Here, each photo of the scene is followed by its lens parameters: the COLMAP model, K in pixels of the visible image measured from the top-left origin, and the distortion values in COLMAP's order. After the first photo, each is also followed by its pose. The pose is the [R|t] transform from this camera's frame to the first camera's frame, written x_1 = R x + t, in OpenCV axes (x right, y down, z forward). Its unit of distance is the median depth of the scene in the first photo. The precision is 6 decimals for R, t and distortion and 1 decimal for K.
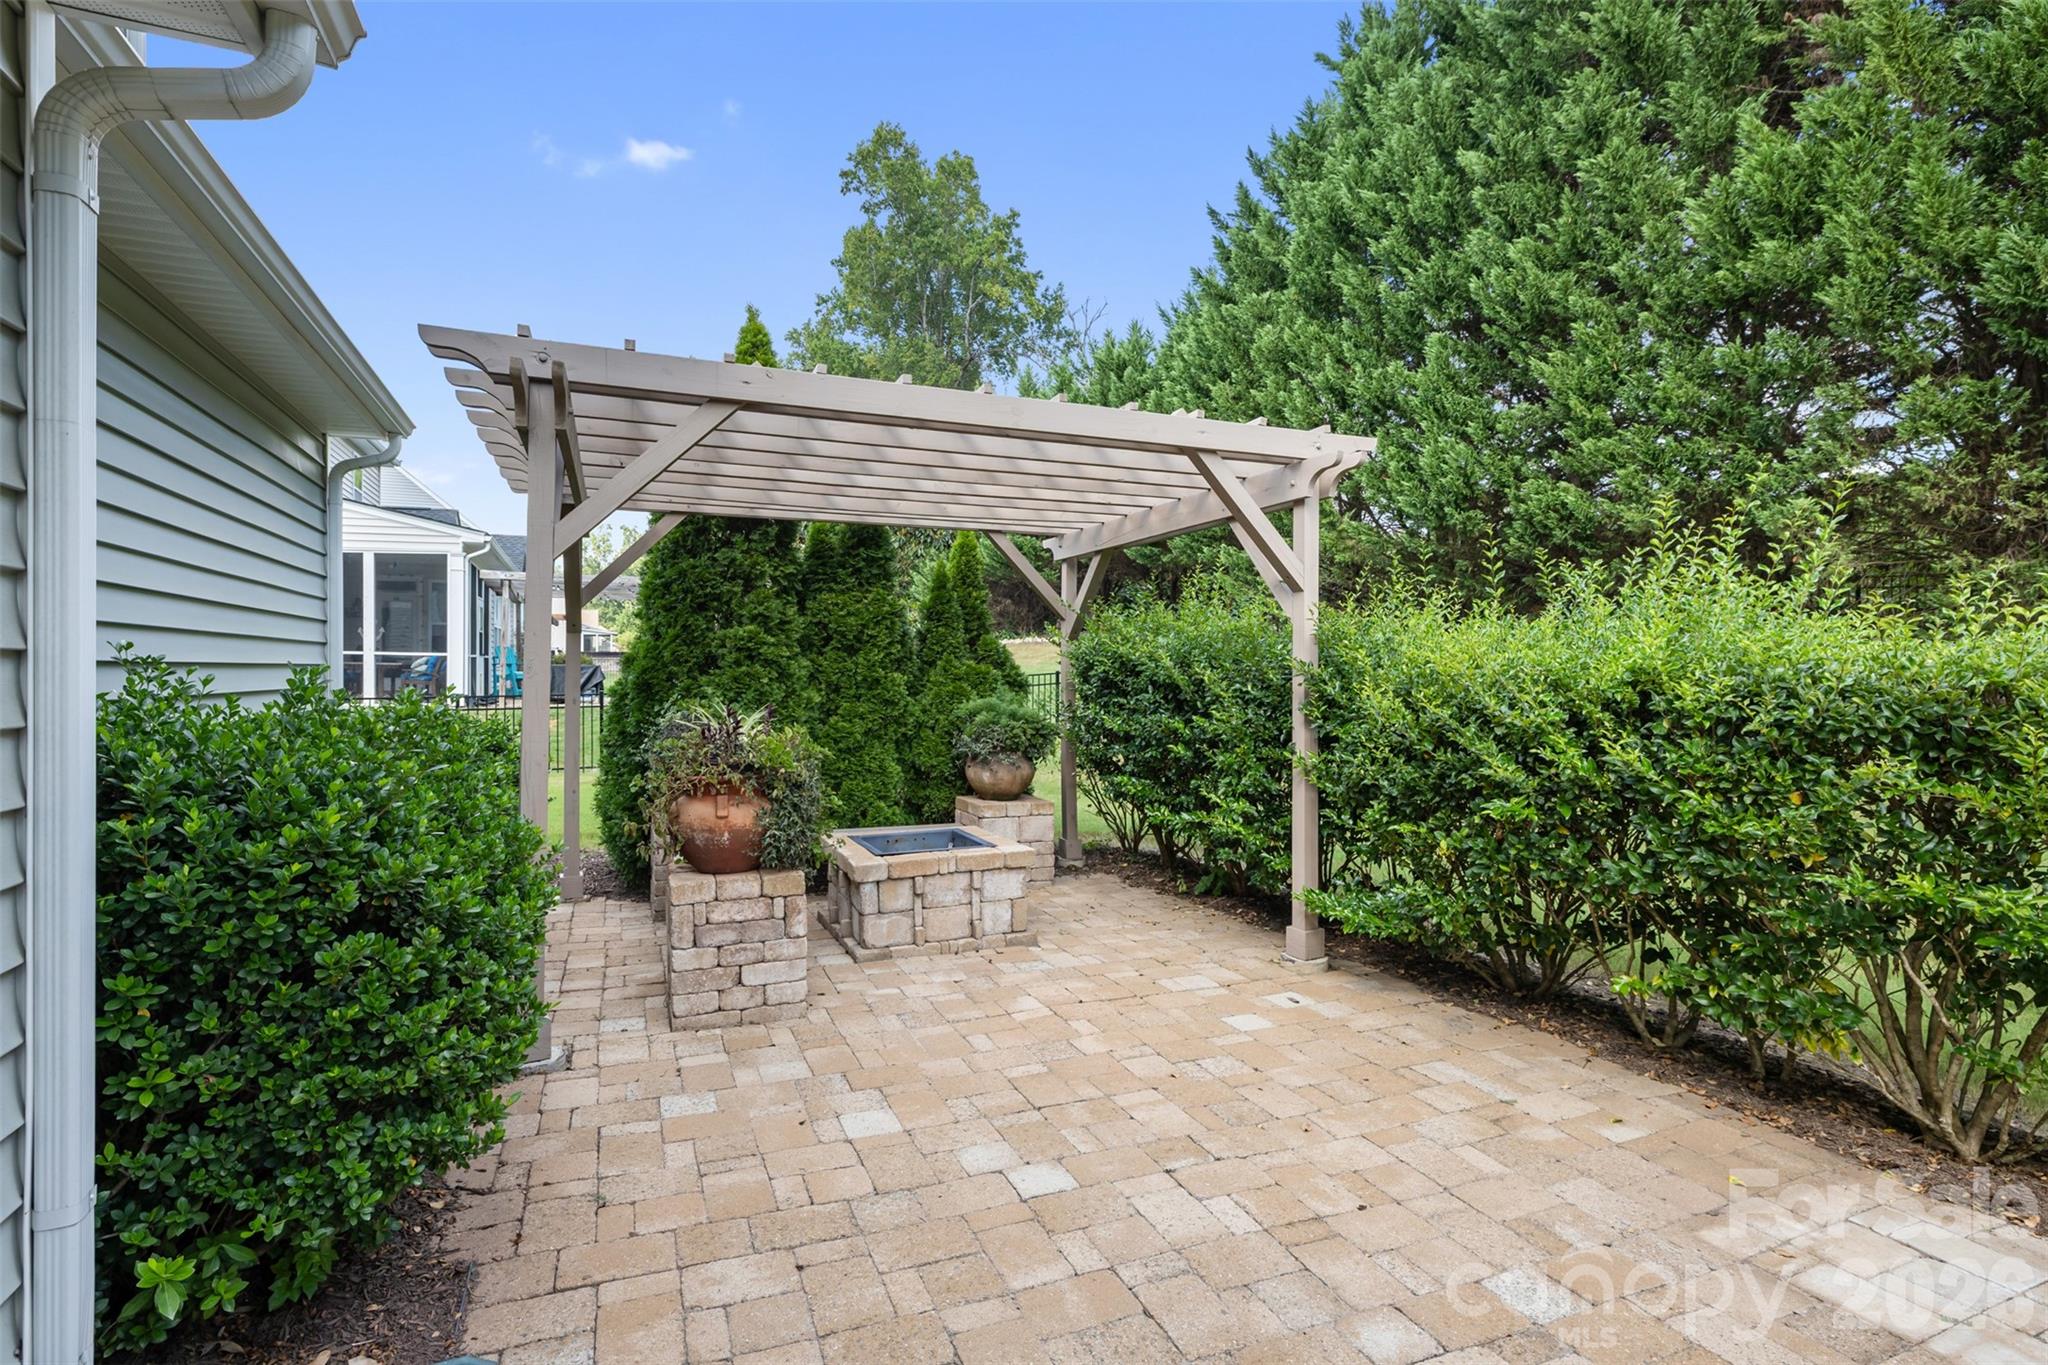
lens RADIAL K [[1027.2, 0, 1021.8], [0, 1027.2, 676.9], [0, 0, 1]] dist [0.000761, -0.000037]
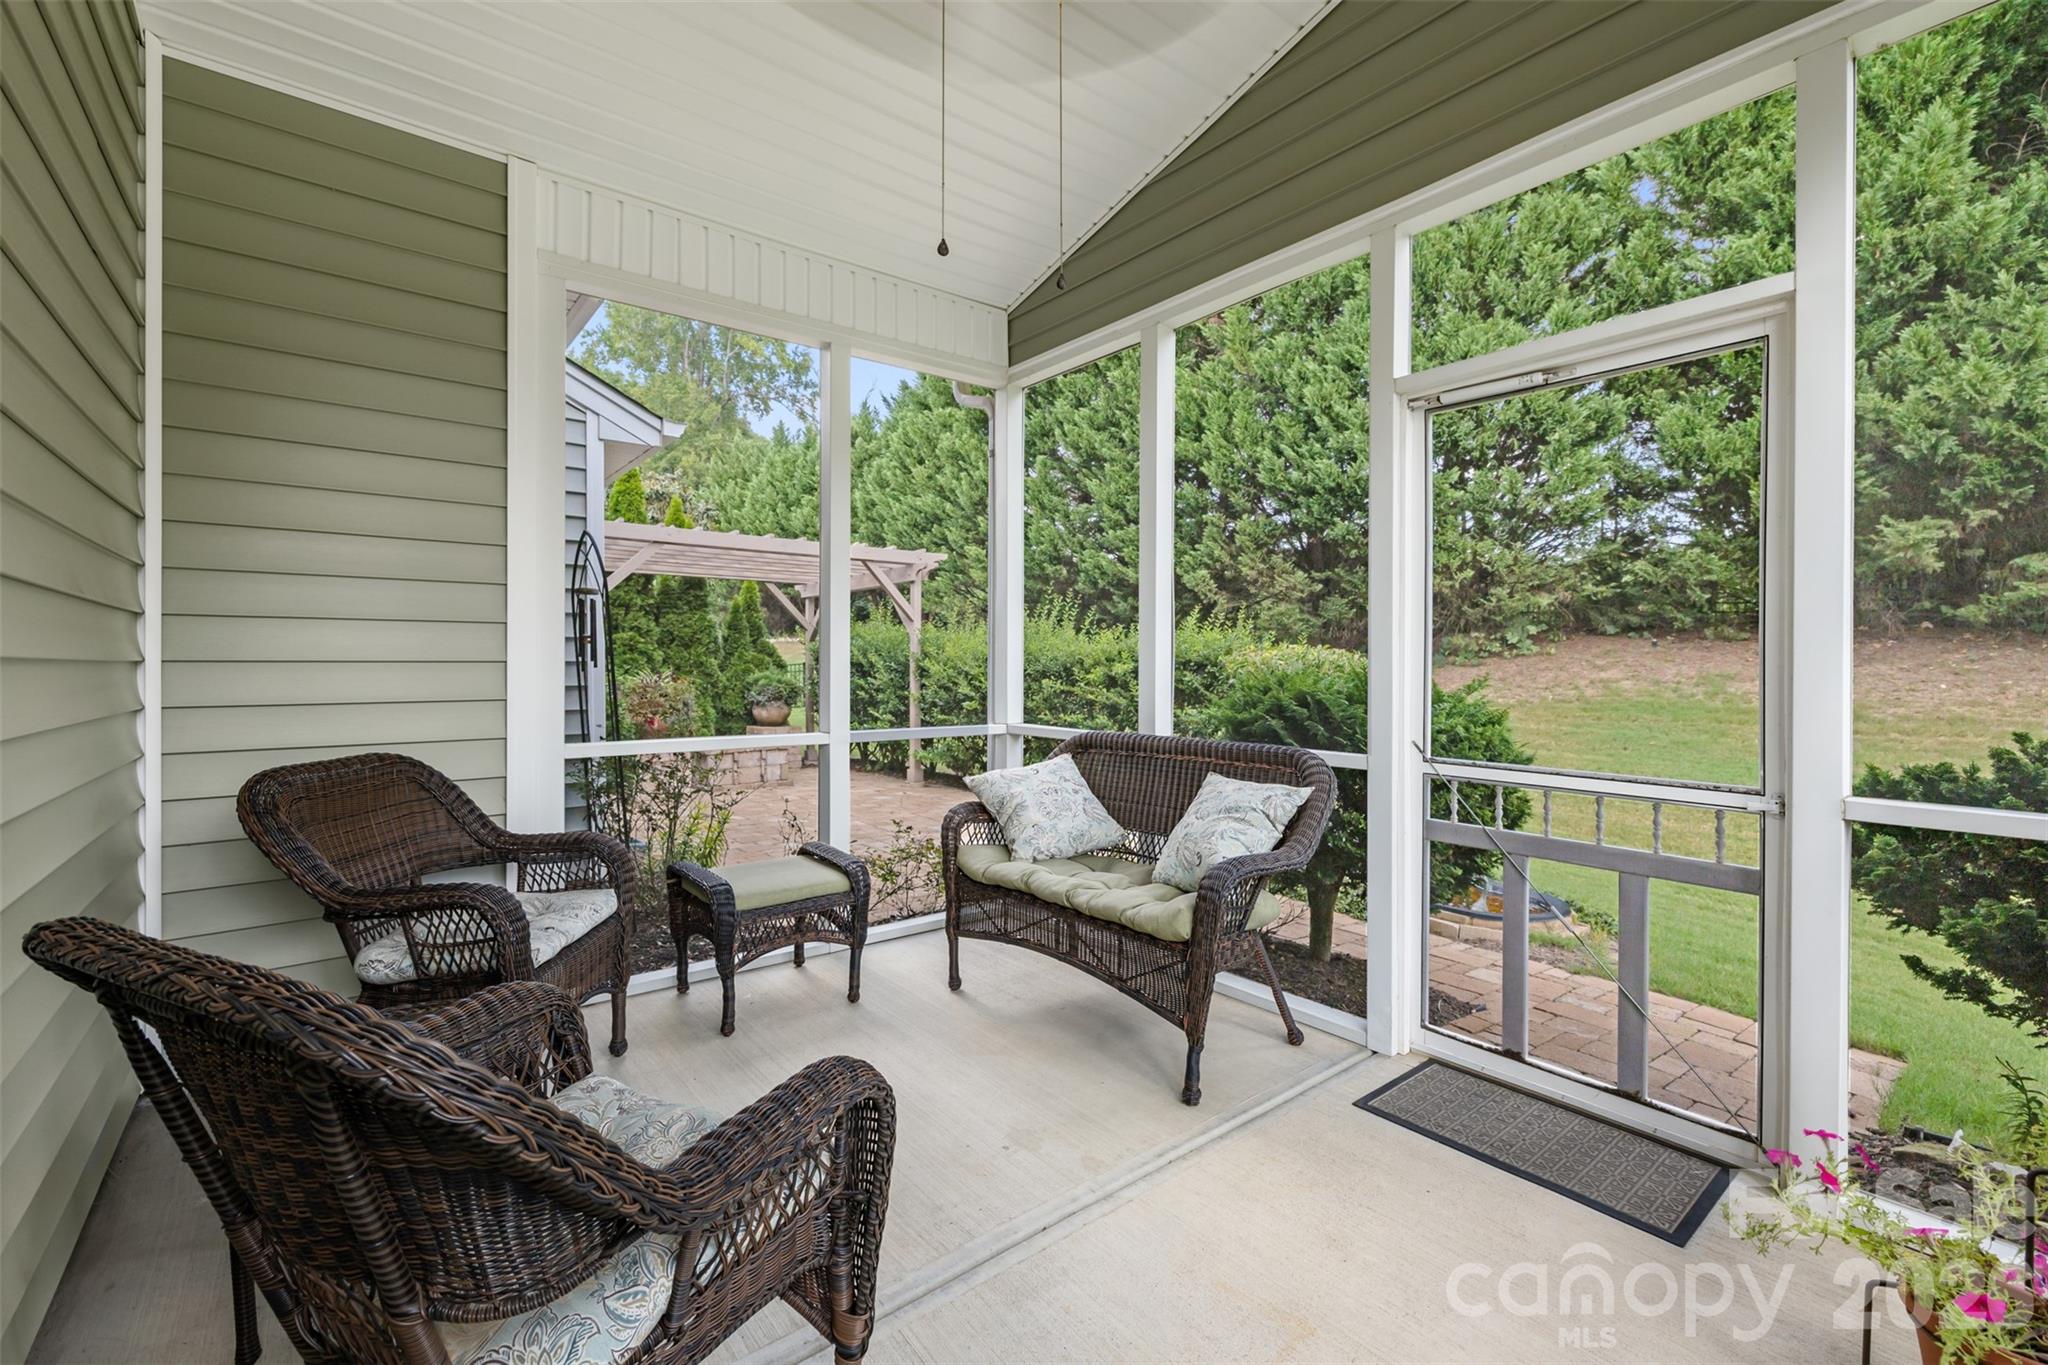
lens RADIAL K [[867.2, 0, 1027.7], [0, 867.2, 670.5], [0, 0, 1]] dist [0.005546, 0.000796]
pose [[0.959716, -0.002142, 0.280964, -0.016558], [0.002211, 0.999998, 0.000071, 0.017336], [-0.280964, 0.000553, 0.959718, -0.613247]]
